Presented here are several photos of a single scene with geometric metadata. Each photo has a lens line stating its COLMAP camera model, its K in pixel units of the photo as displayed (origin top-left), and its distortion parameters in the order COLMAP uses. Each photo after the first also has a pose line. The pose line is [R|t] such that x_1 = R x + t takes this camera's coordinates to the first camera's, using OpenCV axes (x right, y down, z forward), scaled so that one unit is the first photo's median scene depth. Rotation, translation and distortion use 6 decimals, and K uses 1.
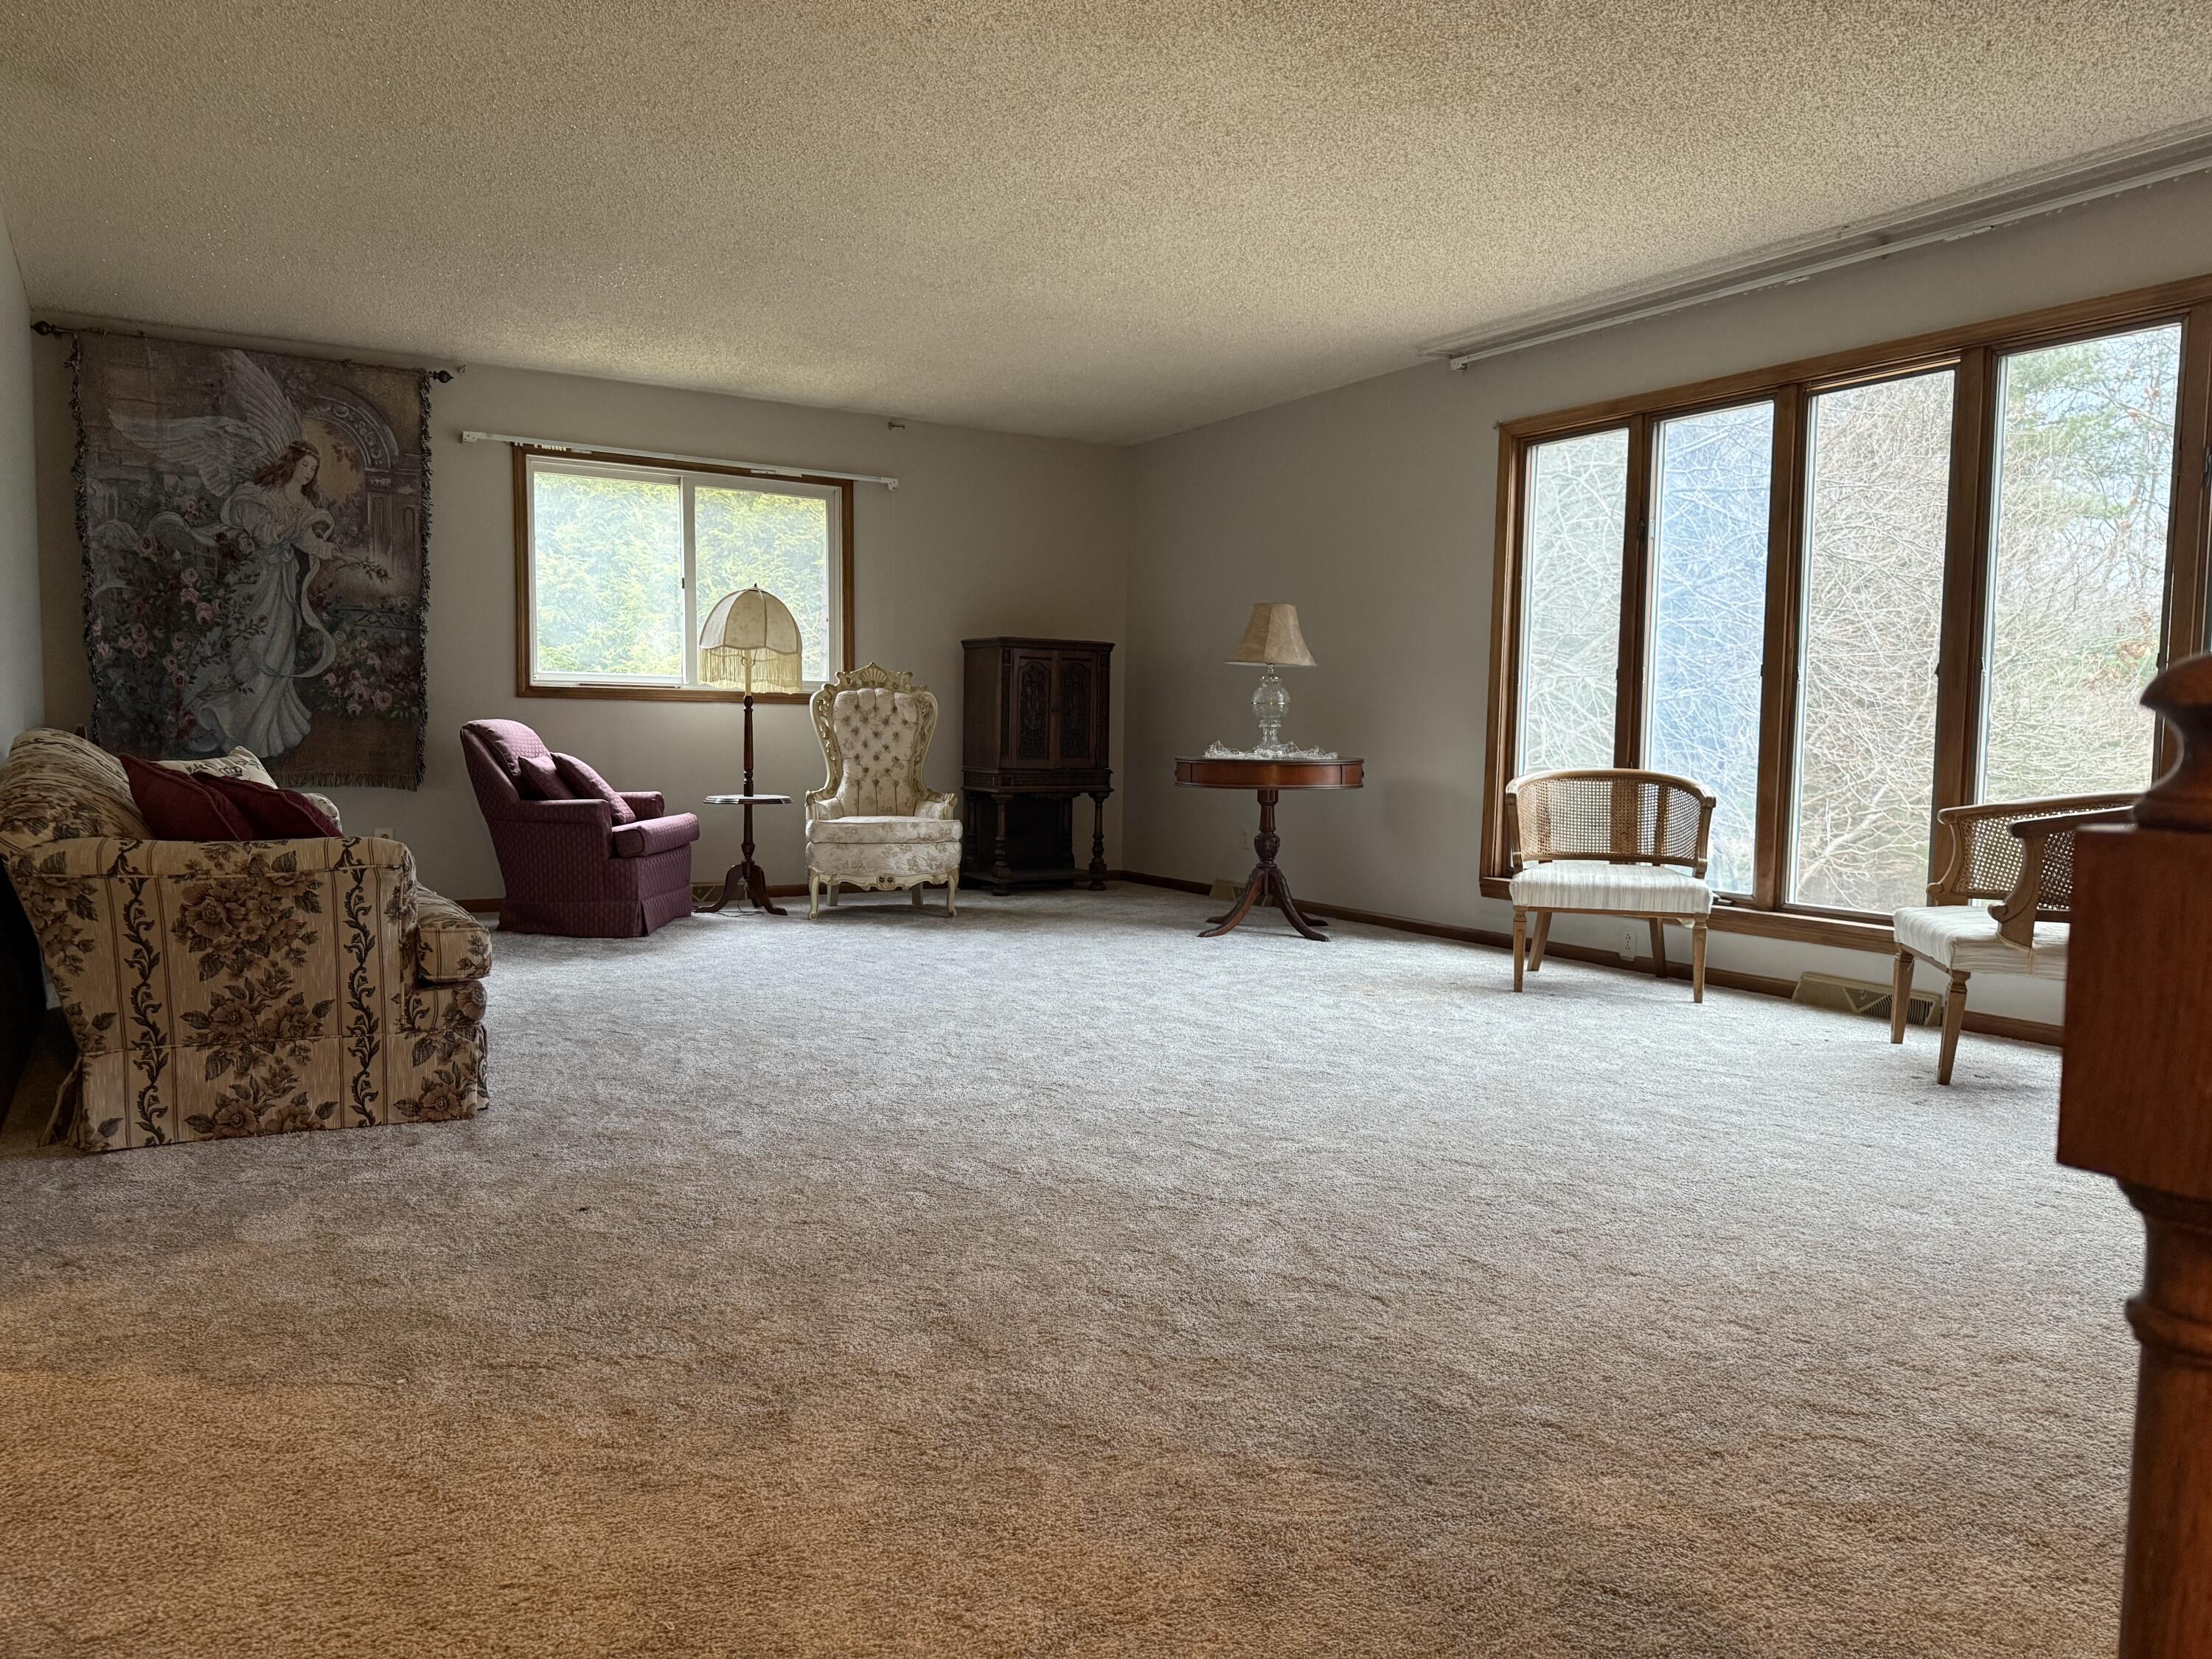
lens RADIAL K [[1541.7, 0, 1105.6], [0, 1541.7, 837.1], [0, 0, 1]] dist [0.043001, -0.043997]
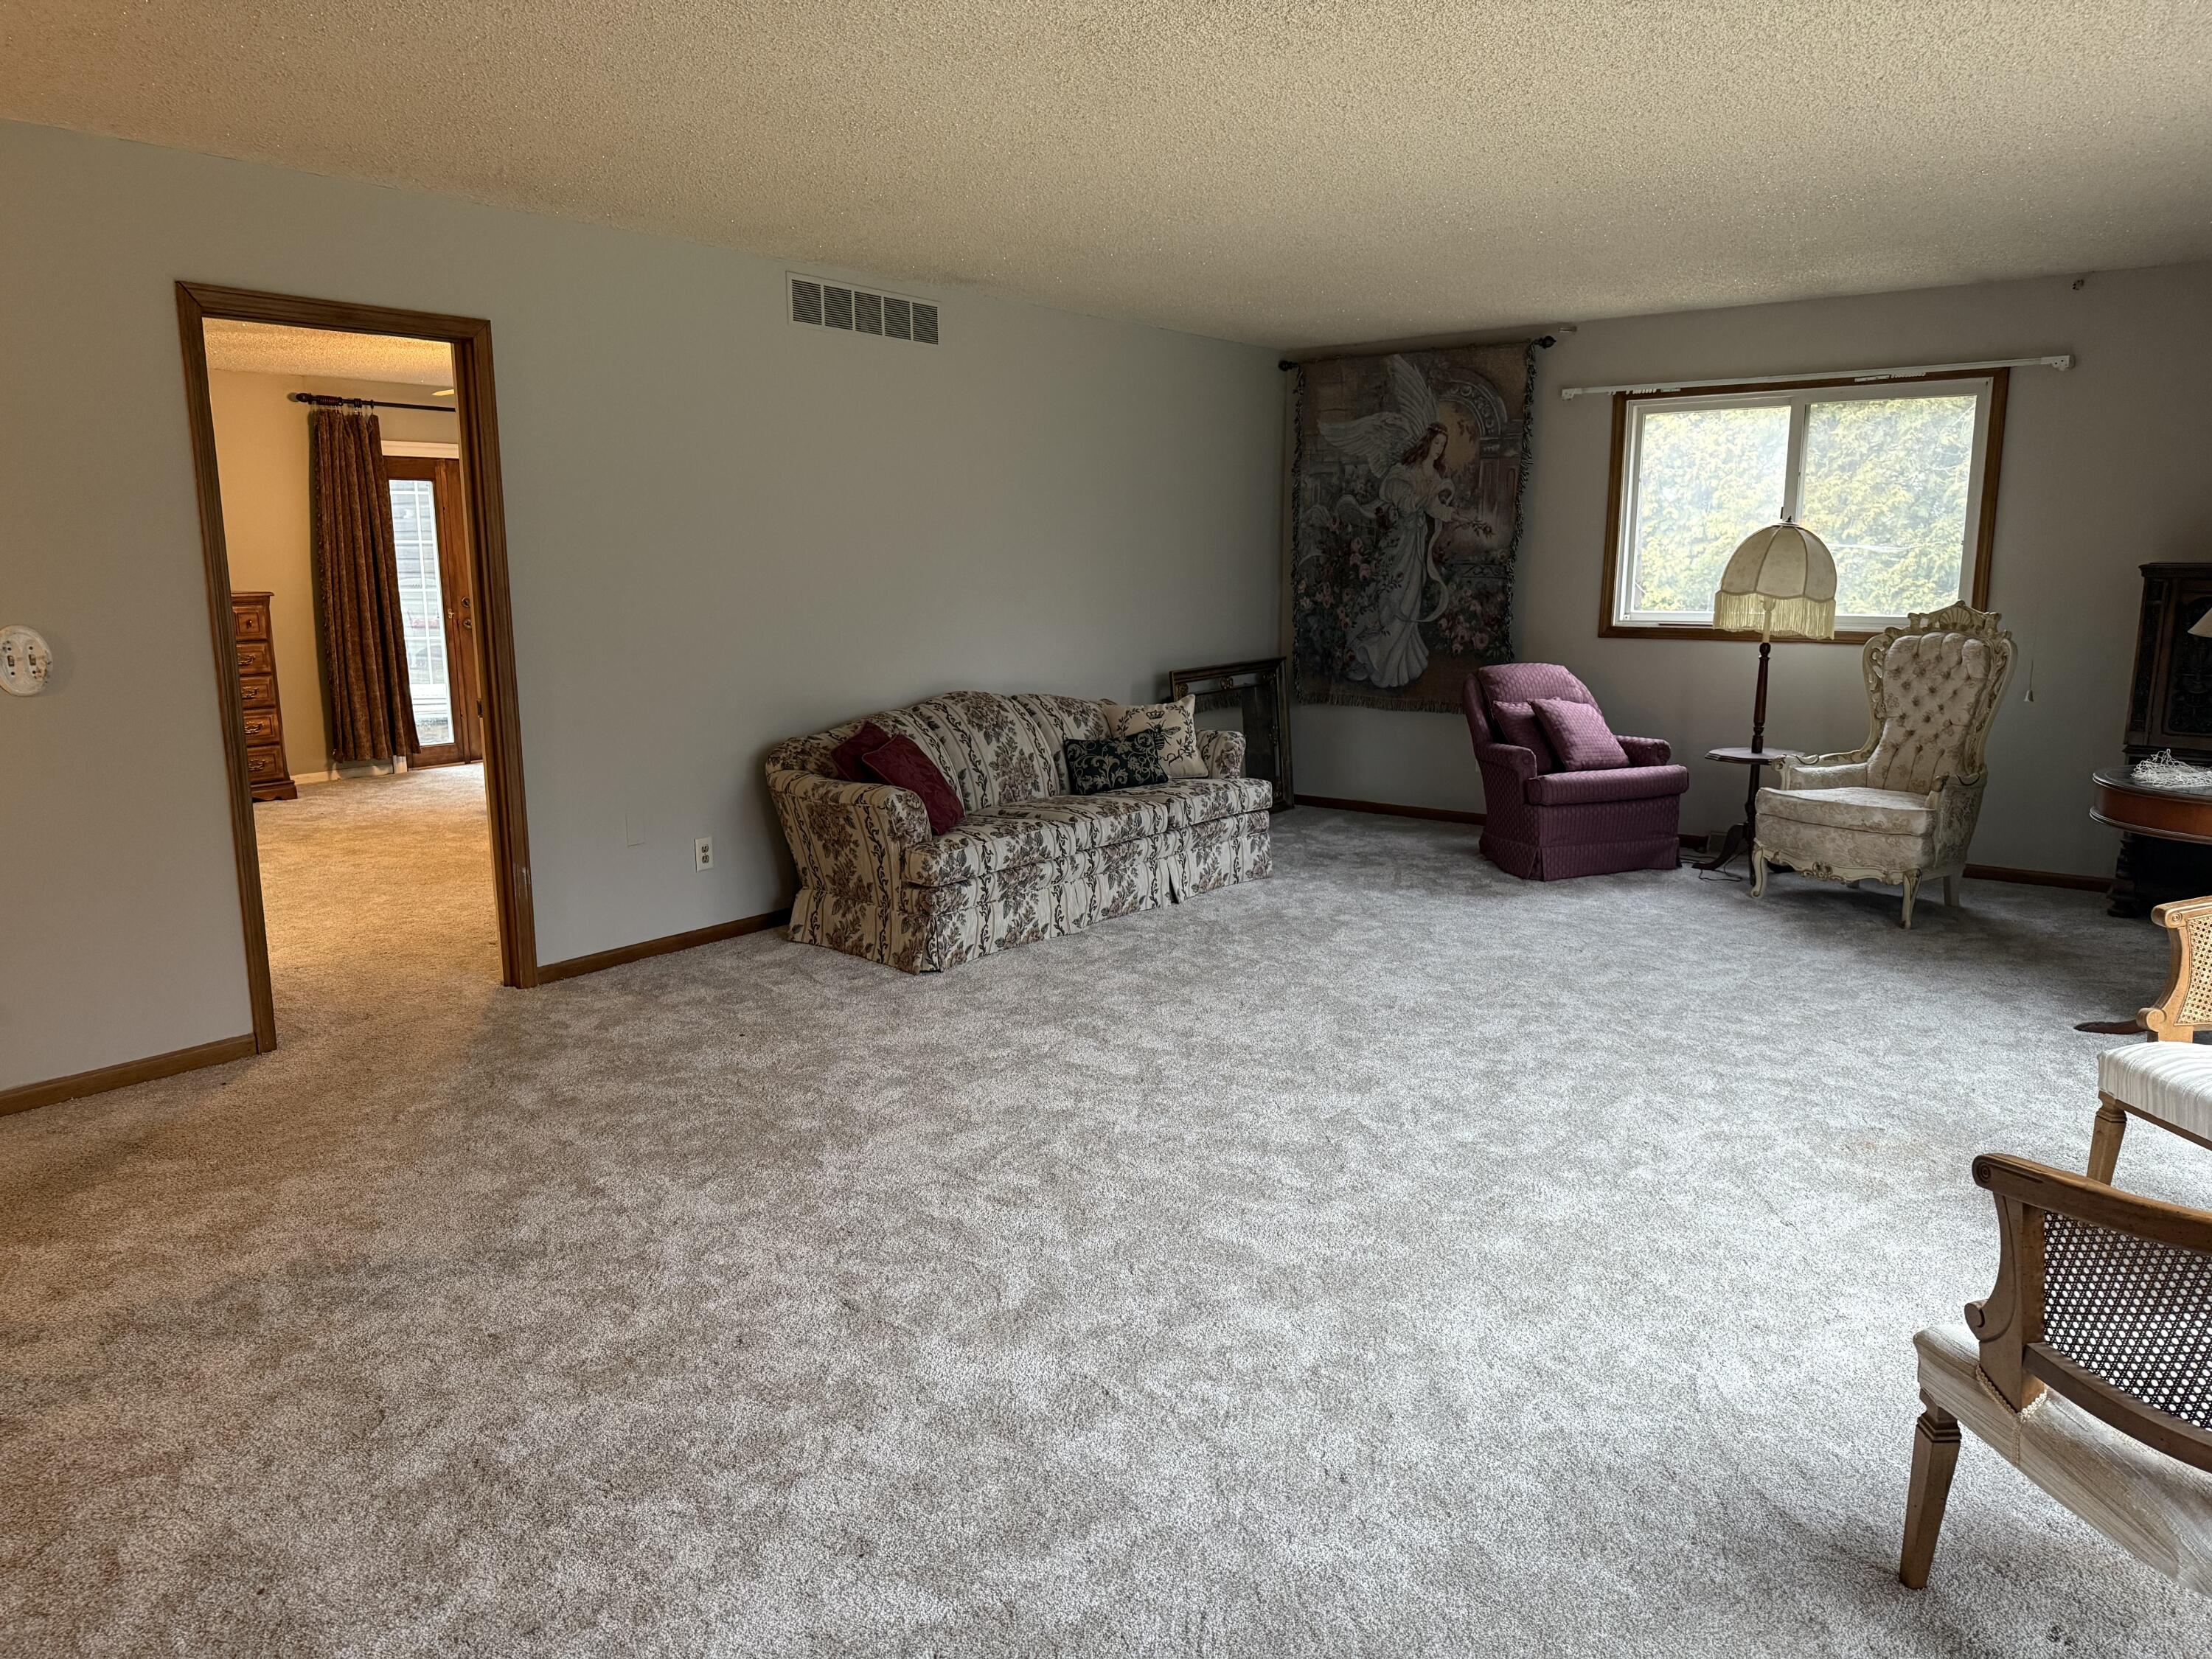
lens RADIAL K [[1541.7, 0, 1071.5], [0, 1541.7, 865.8], [0, 0, 1]] dist [0.043001, -0.043997]
pose [[0.349601, 0.168993, -0.921532, 0.536664], [-0.056590, 0.985611, 0.159275, -0.092006], [0.935188, -0.003533, 0.354134, 0.312872]]
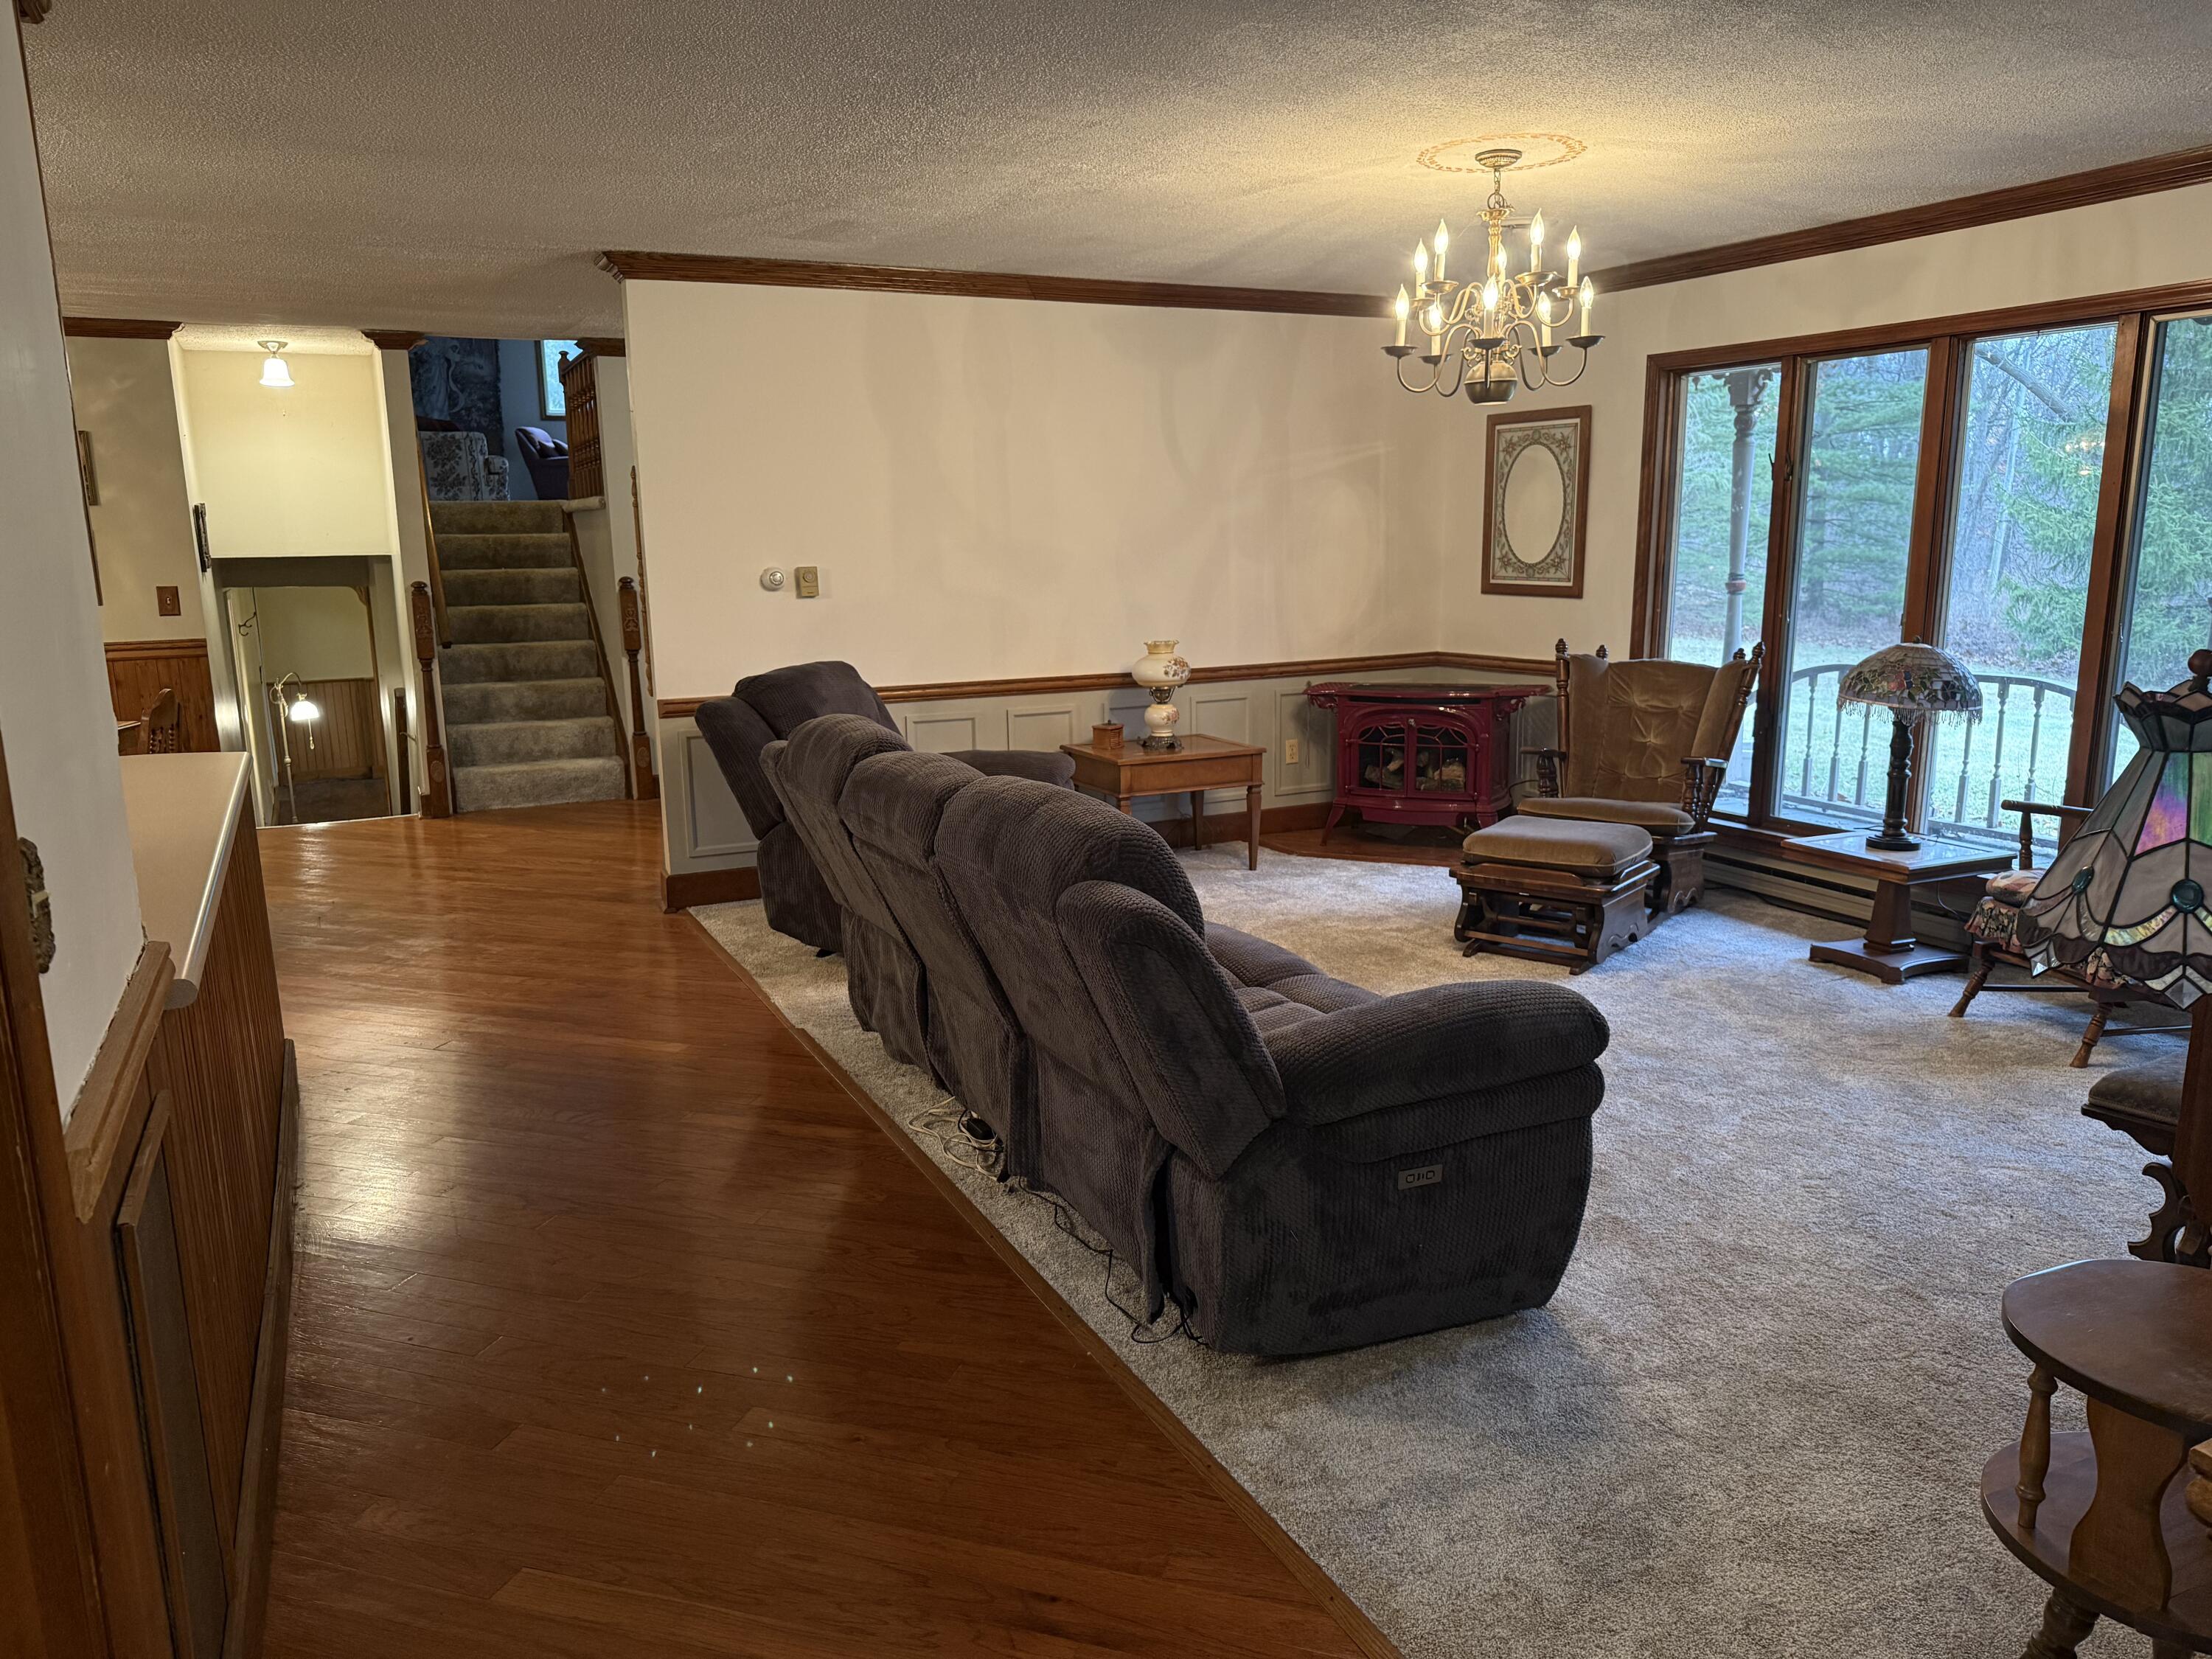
lens RADIAL K [[1541.7, 0, 1111.3], [0, 1541.7, 830.4], [0, 0, 1]] dist [0.043001, -0.043997]
pose [[0.996289, -0.014488, -0.084839, 0.702160], [0.024830, 0.992200, 0.122155, 0.273476], [0.082408, -0.123808, 0.988878, -1.389240]]
